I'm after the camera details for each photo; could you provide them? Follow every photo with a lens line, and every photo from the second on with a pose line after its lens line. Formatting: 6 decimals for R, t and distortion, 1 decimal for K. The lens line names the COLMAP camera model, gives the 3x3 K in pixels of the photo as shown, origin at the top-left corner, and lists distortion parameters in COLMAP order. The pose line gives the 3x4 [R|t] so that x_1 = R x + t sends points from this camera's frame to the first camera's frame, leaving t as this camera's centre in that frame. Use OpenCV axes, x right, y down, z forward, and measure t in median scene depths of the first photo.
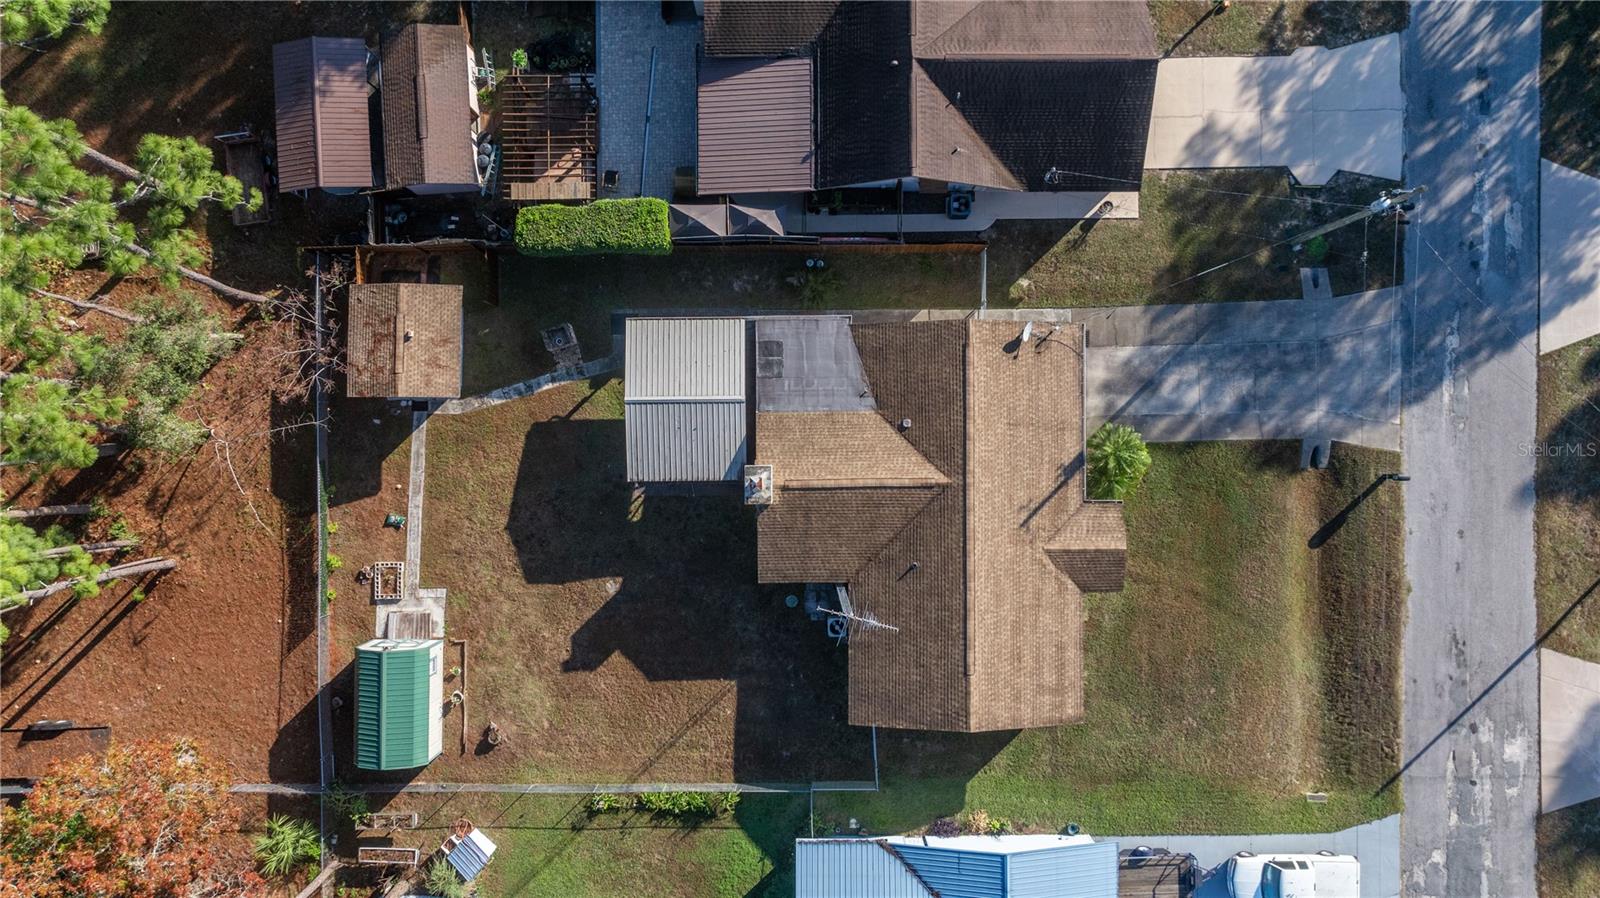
lens RADIAL K [[1121.6, 0, 799.5], [0, 1121.6, 449.2], [0, 0, 1]] dist [-0.028525, 0.022053]
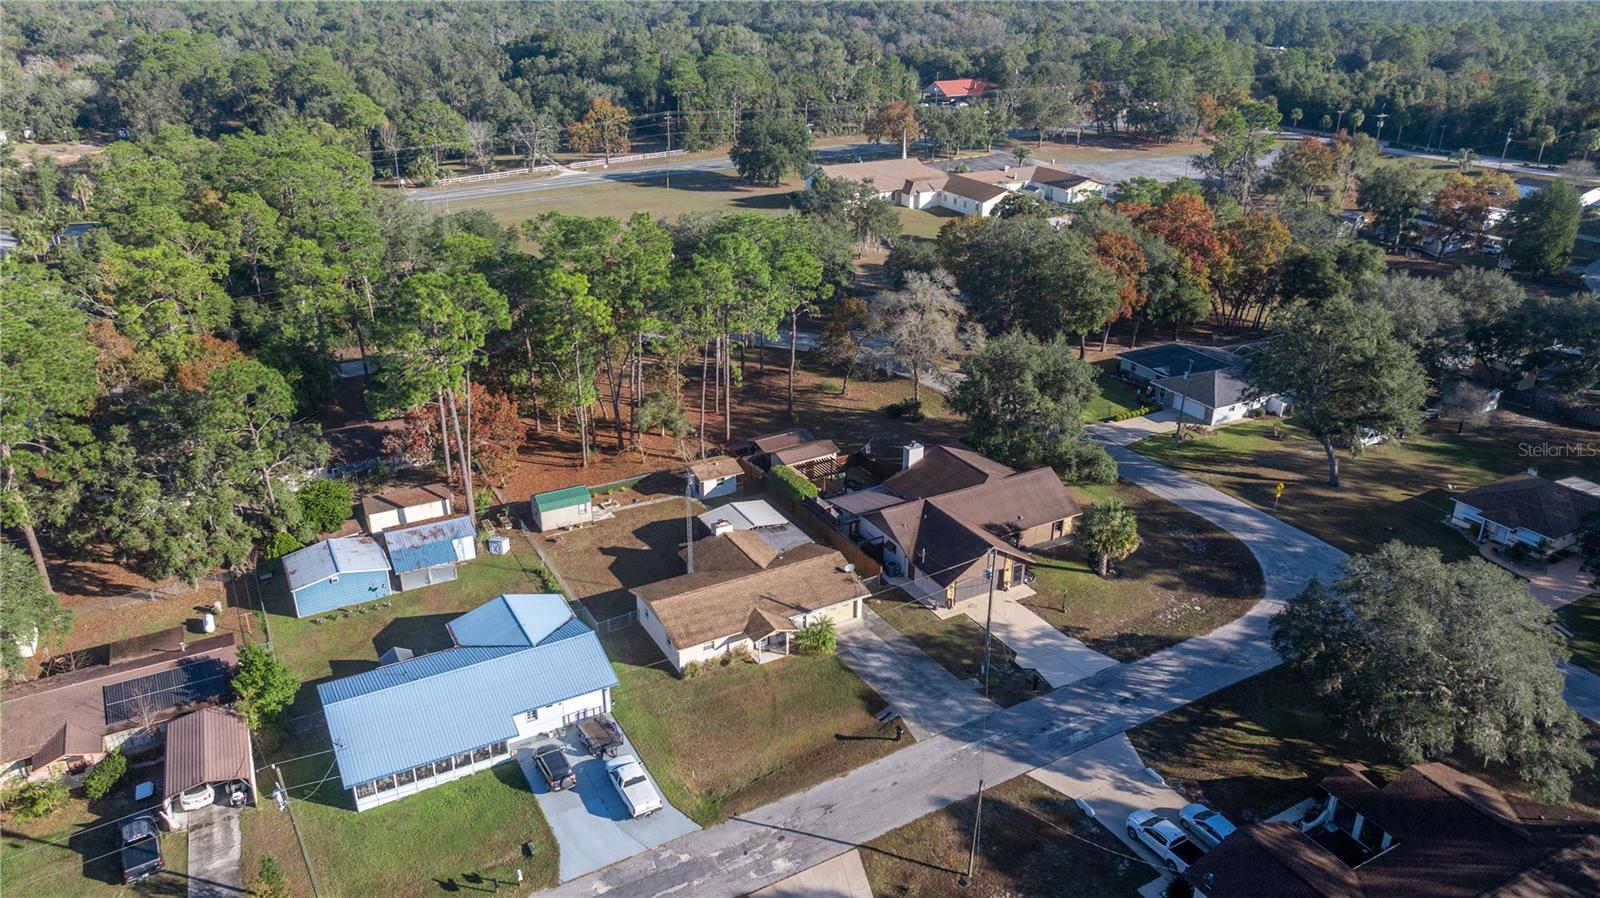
lens RADIAL K [[1121.6, 0, 803.8], [0, 1121.6, 456.9], [0, 0, 1]] dist [-0.028525, 0.022053]
pose [[0.482980, 0.366353, -0.795308, 1.552729], [-0.875631, 0.201087, -0.439130, 0.741943], [-0.000951, 0.908487, 0.417911, -0.006460]]
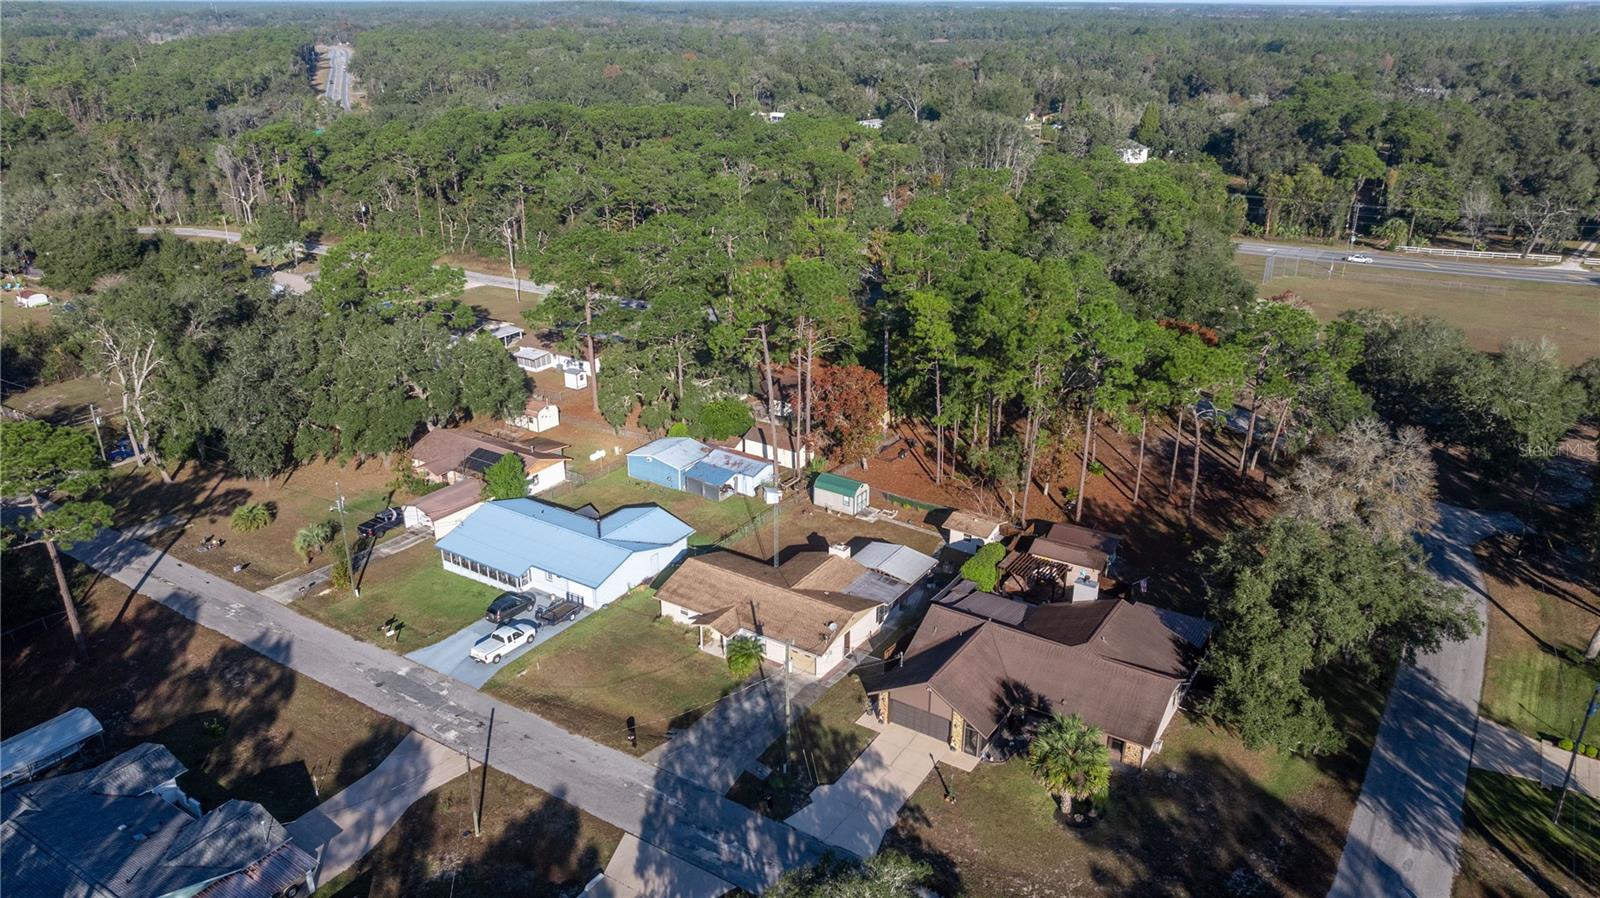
lens RADIAL K [[1121.6, 0, 798.3], [0, 1121.6, 444.1], [0, 0, 1]] dist [-0.028525, 0.022053]
pose [[-0.556904, 0.309850, -0.770617, 1.488444], [-0.830535, -0.198472, 0.520404, -0.912385], [0.008301, 0.929840, 0.367871, 0.015461]]
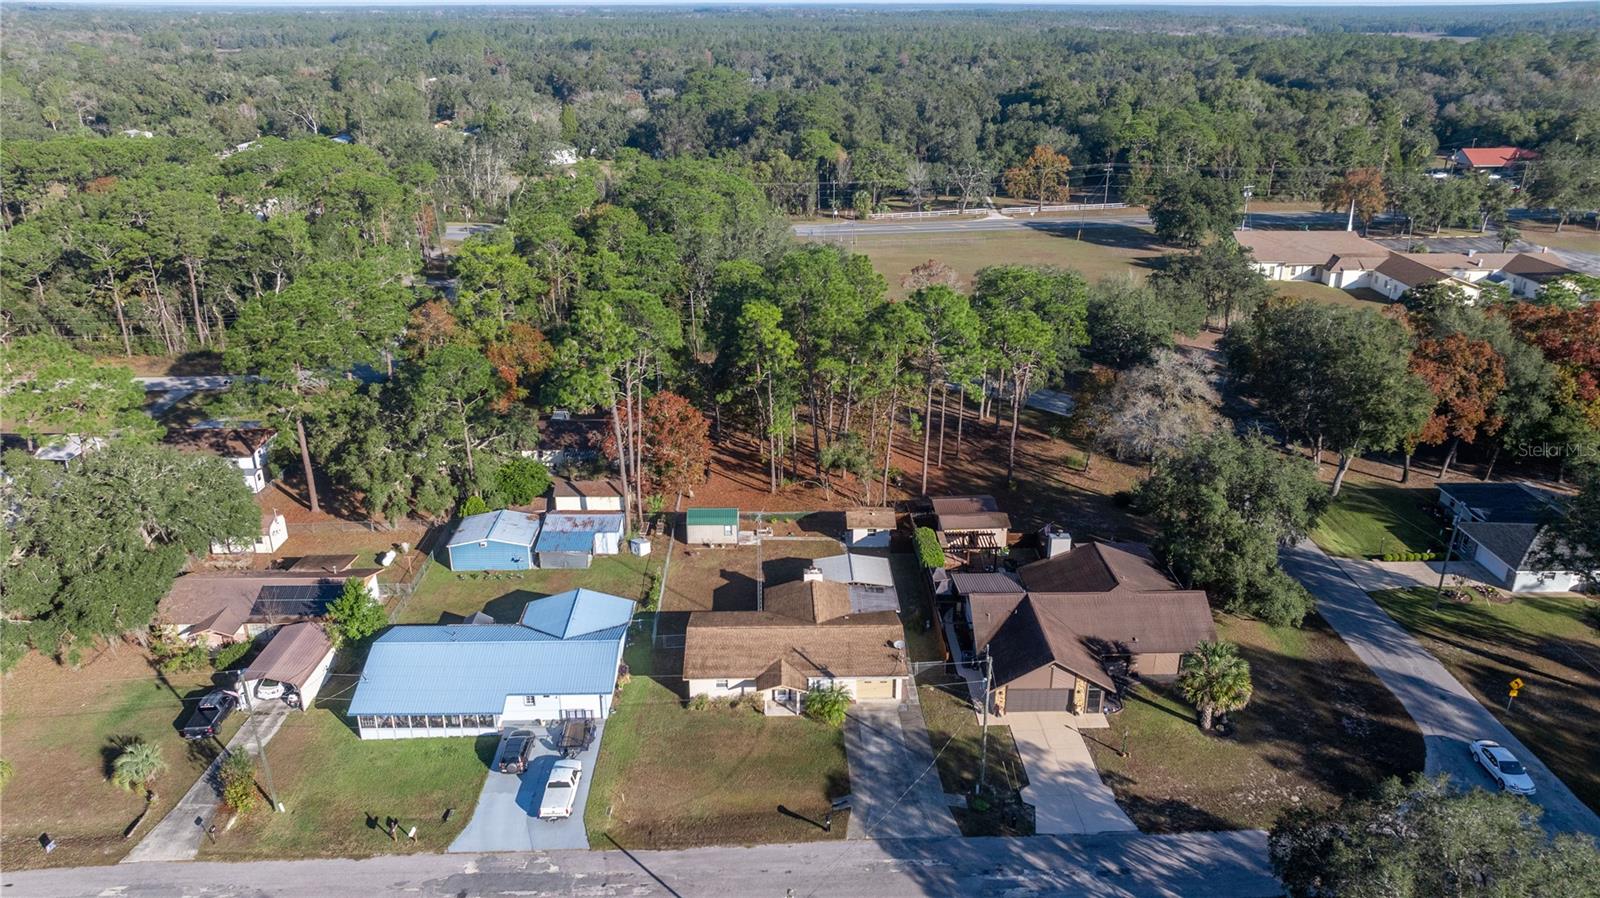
lens RADIAL K [[1121.6, 0, 801.0], [0, 1121.6, 450.9], [0, 0, 1]] dist [-0.028525, 0.022053]
pose [[0.014861, 0.376132, -0.926447, 1.677853], [-0.999848, 0.014080, -0.010322, 0.067247], [0.009162, 0.926459, 0.376284, 0.001202]]
